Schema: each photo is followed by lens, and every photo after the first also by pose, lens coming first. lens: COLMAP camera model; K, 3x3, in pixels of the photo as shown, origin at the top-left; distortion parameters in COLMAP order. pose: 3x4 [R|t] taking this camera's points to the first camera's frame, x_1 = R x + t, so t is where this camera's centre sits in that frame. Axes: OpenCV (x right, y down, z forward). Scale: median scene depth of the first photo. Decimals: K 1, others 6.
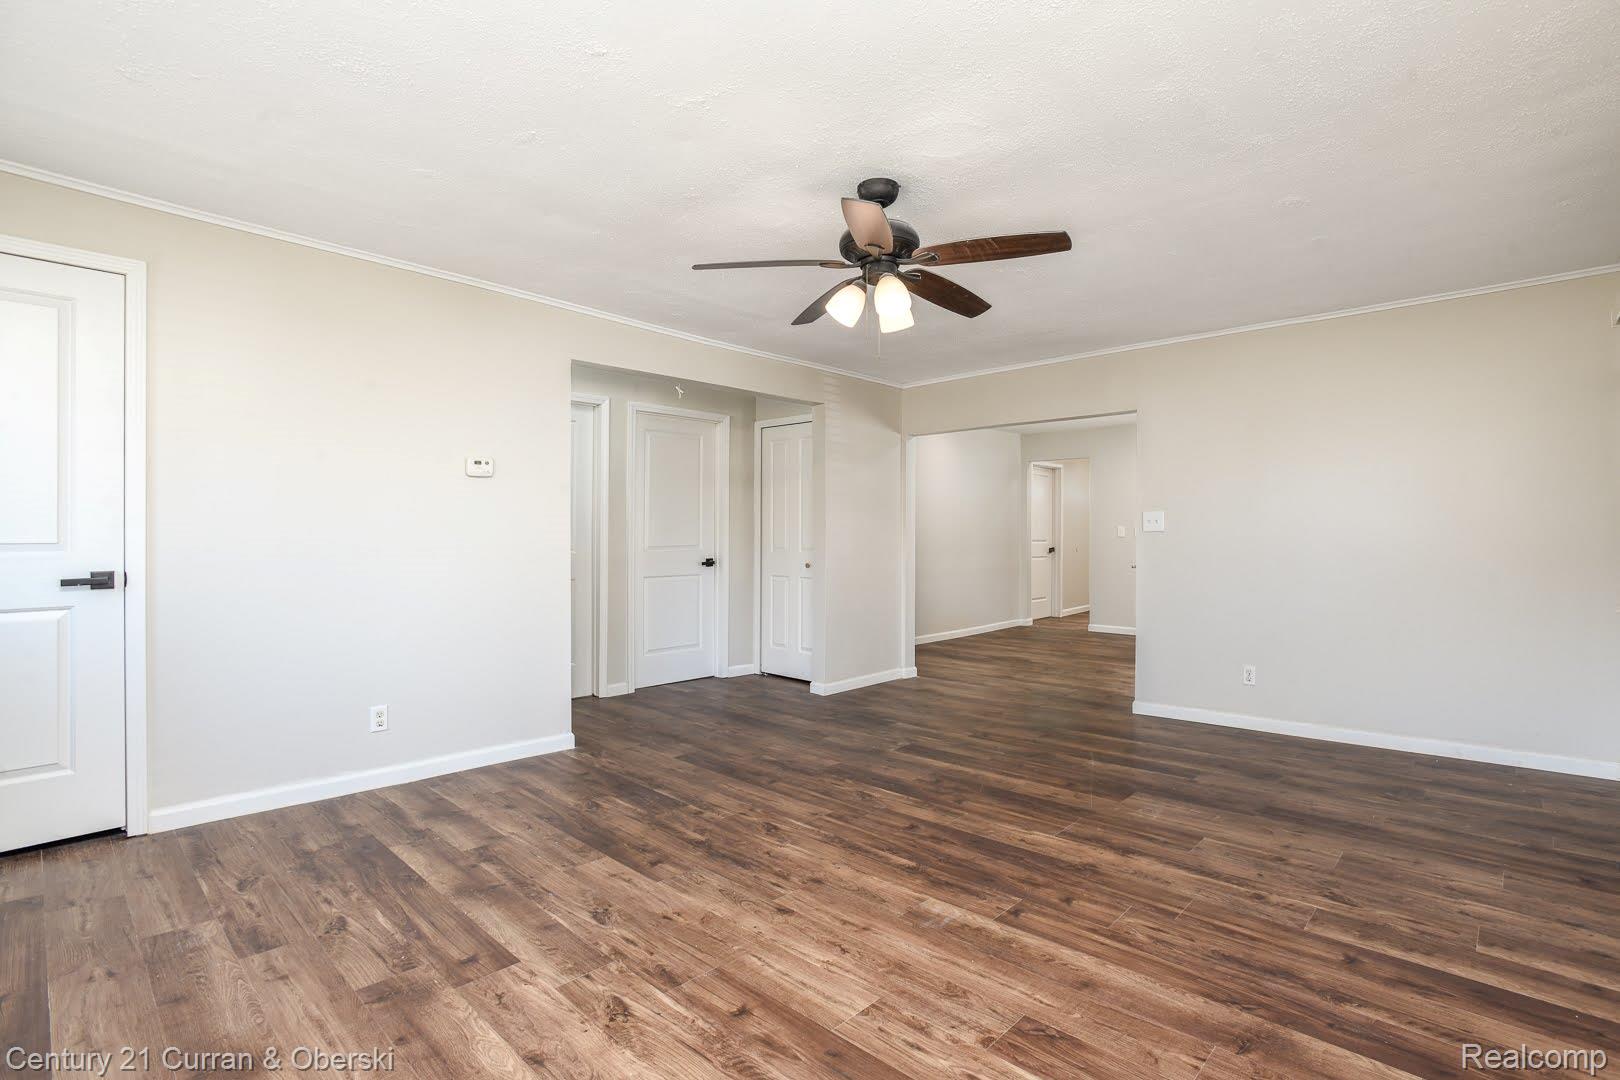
lens RADIAL K [[776.5, 0, 813.5], [0, 776.5, 533.7], [0, 0, 1]] dist [-0.055958, 0.019505]
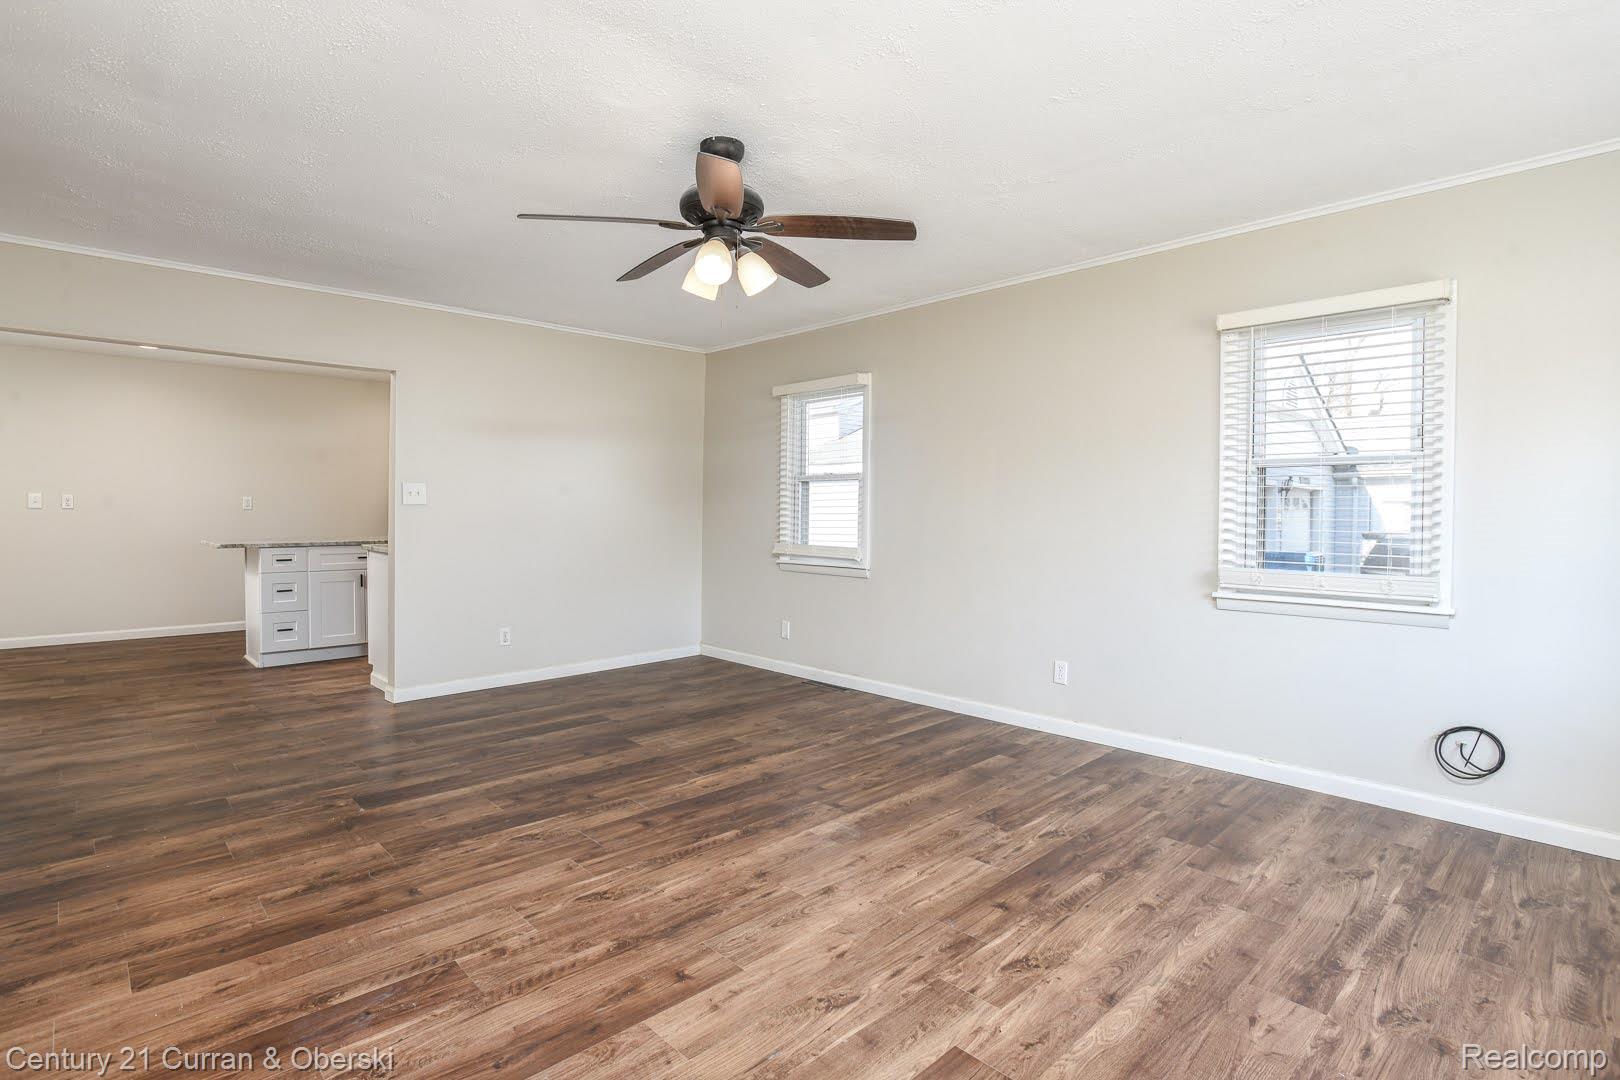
lens RADIAL K [[795.6, 0, 821.4], [0, 795.6, 535.9], [0, 0, 1]] dist [-0.033023, 0.003638]
pose [[0.031169, -0.030631, 0.999045, -0.873000], [-0.013047, 0.999433, 0.031050, -0.001752], [-0.999429, -0.014002, 0.030752, 0.814070]]
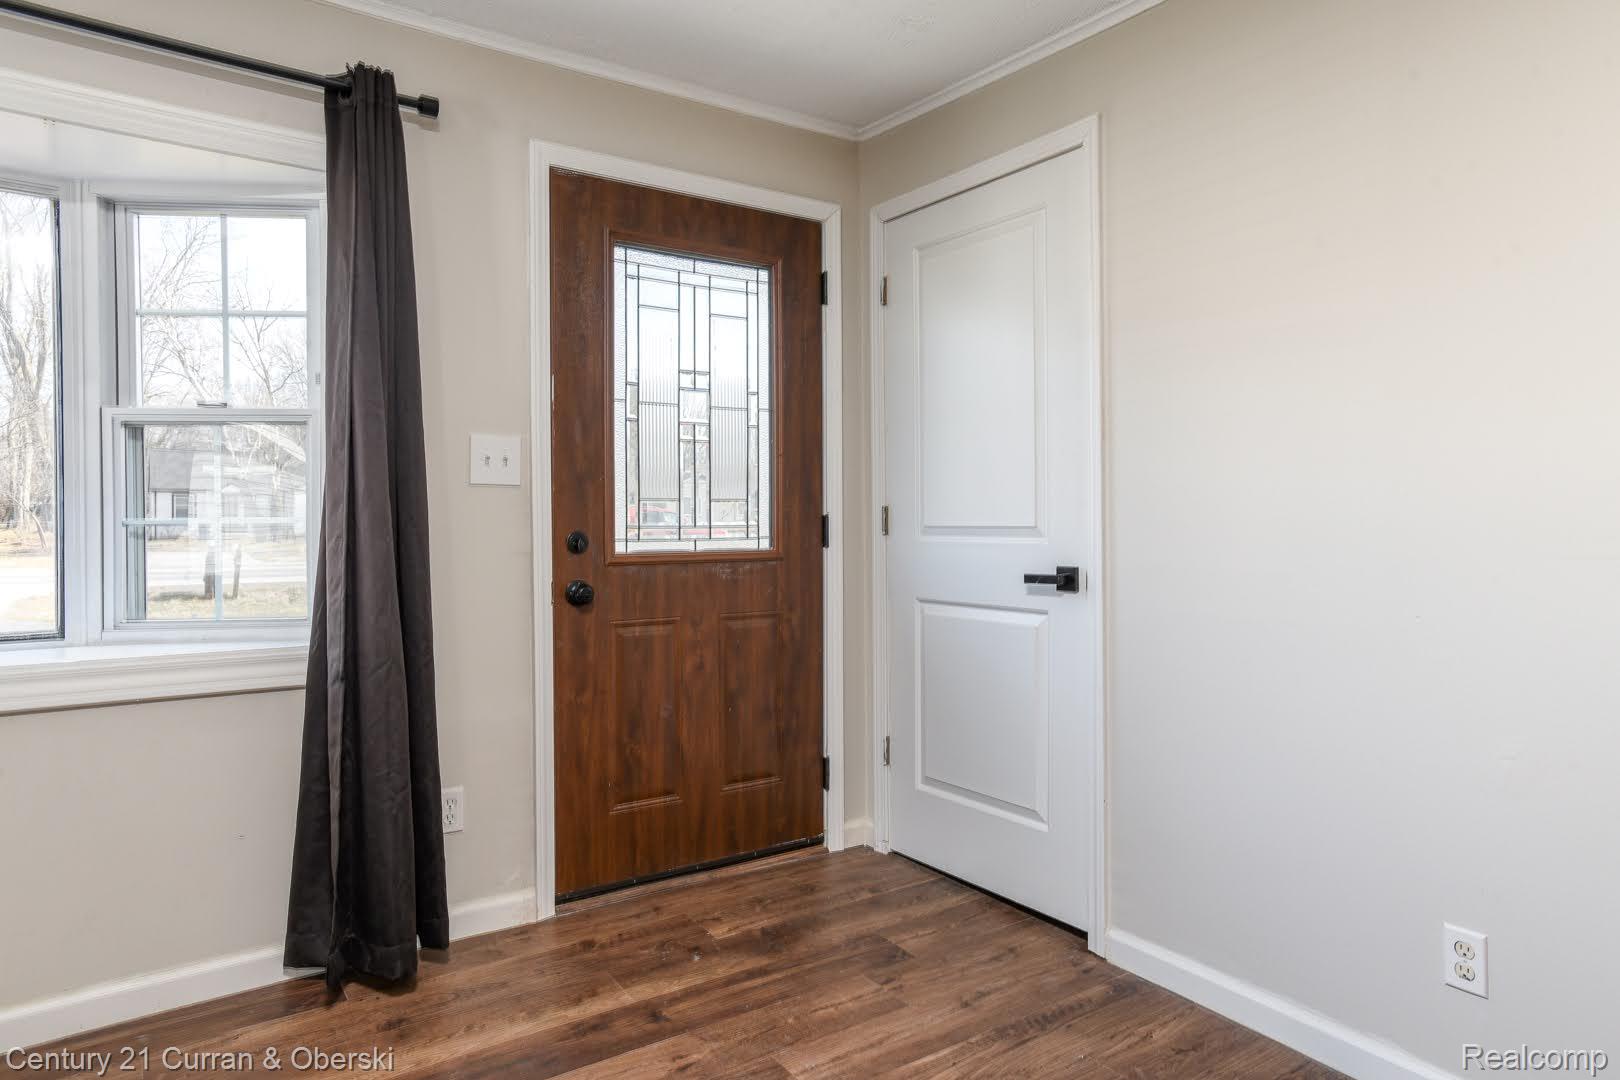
lens RADIAL K [[996.7, 0, 808.2], [0, 996.7, 528.0], [0, 0, 1]] dist [0.005386, 0.003309]
pose [[-0.207894, 0.006867, -0.978127, 0.045529], [-0.003077, 0.999966, 0.007675, 0.005623], [0.978147, 0.004605, -0.207866, 0.931152]]
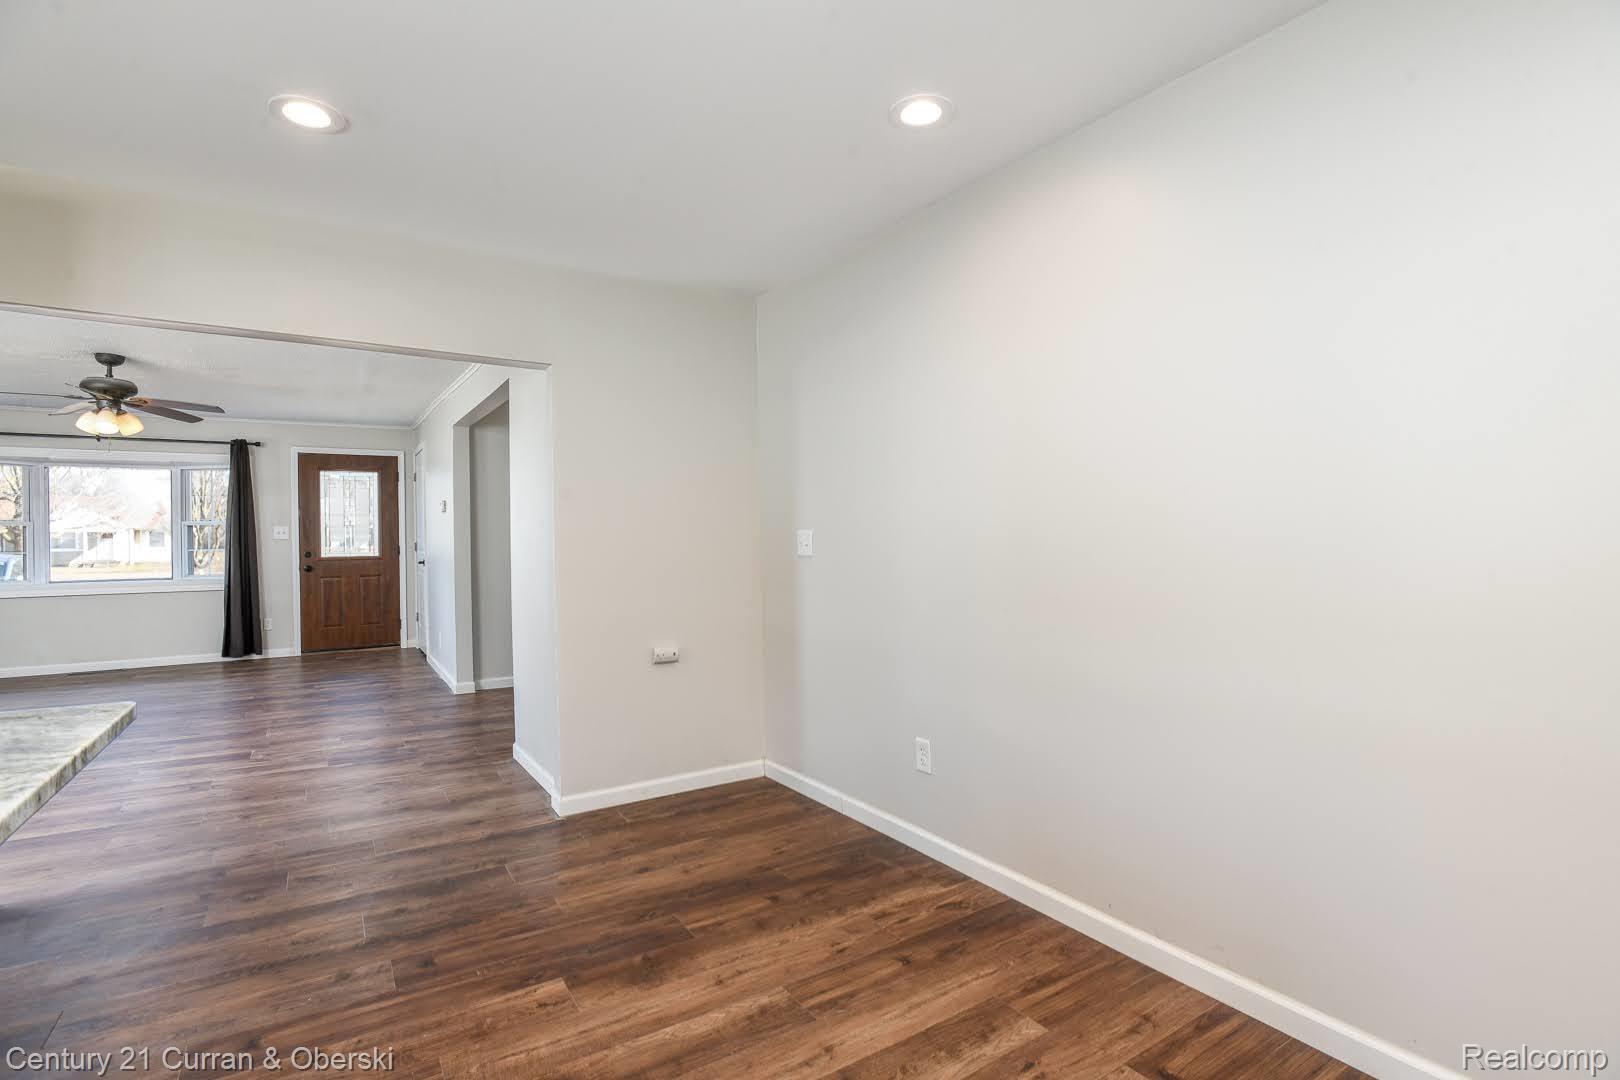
lens RADIAL K [[780.3, 0, 801.5], [0, 780.3, 544.7], [0, 0, 1]] dist [-0.016158, -0.000001]
pose [[-0.258361, 0.006008, -0.966030, 1.381954], [0.012196, 0.999921, 0.002957, 0.006802], [0.965971, -0.011018, -0.258414, 2.966098]]
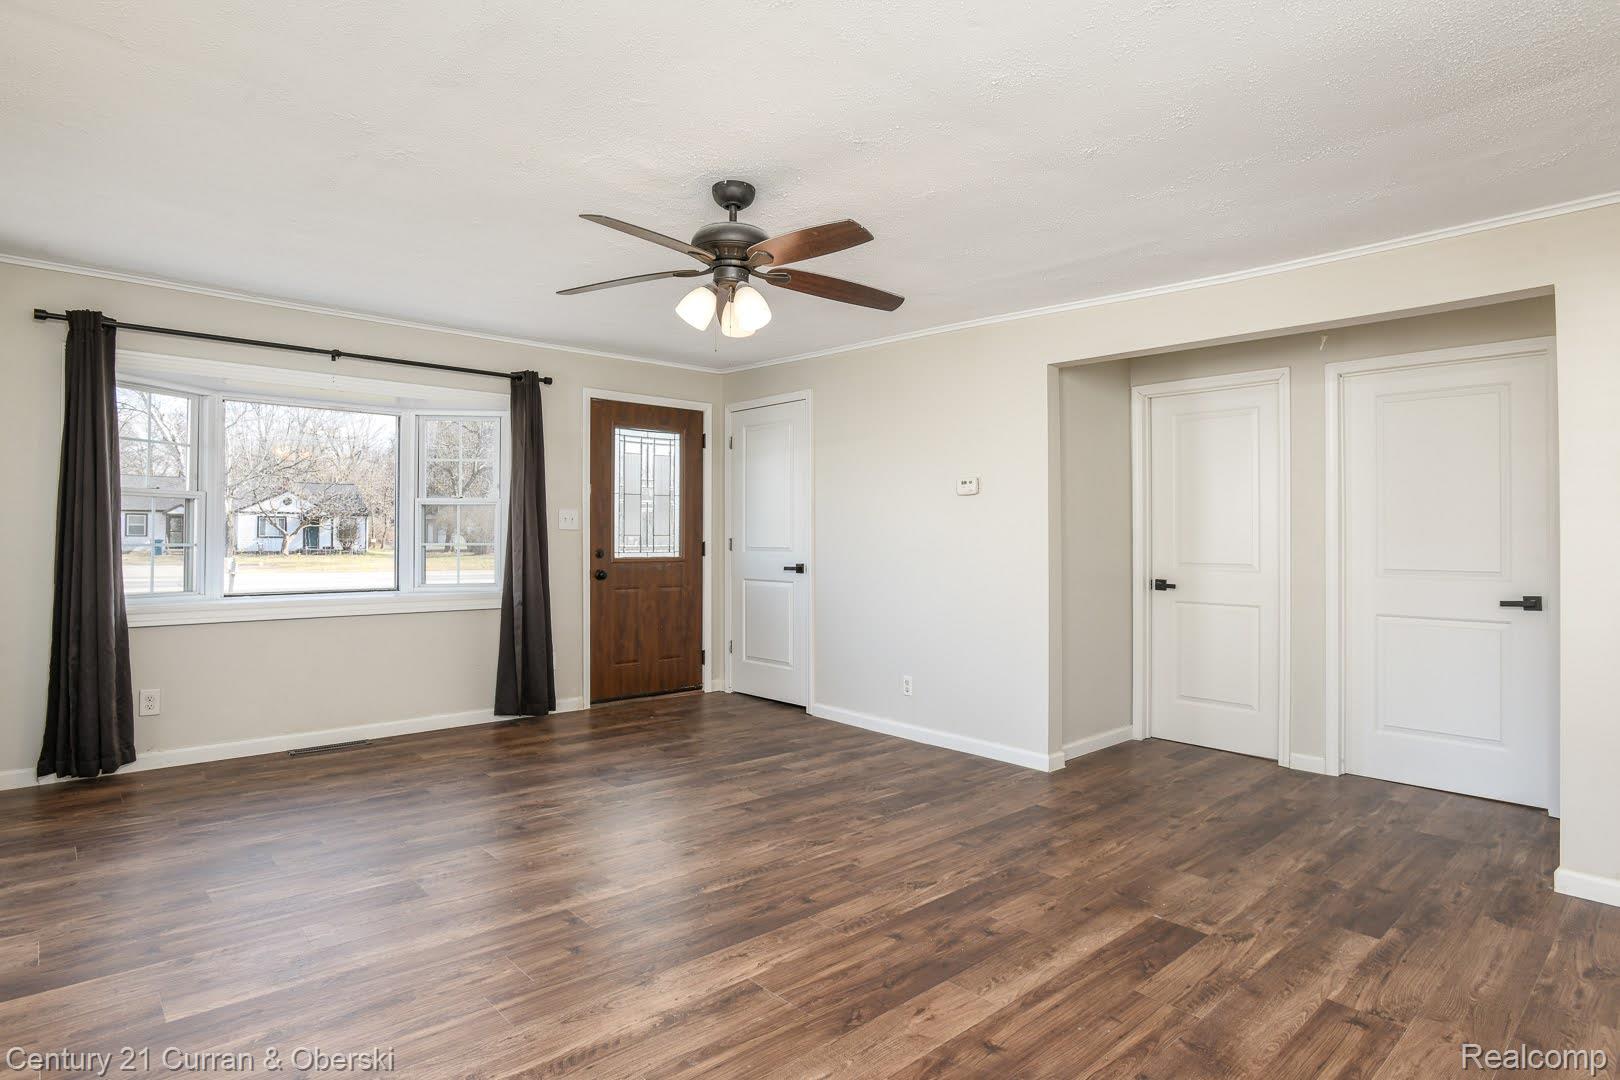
lens RADIAL K [[860.7, 0, 801.8], [0, 860.7, 524.6], [0, 0, 1]] dist [-0.032308, 0.010399]
pose [[-0.076823, -0.019223, -0.996859, 1.124348], [-0.007962, 0.999794, -0.018666, -0.005766], [0.997013, 0.006503, -0.076960, 1.136049]]
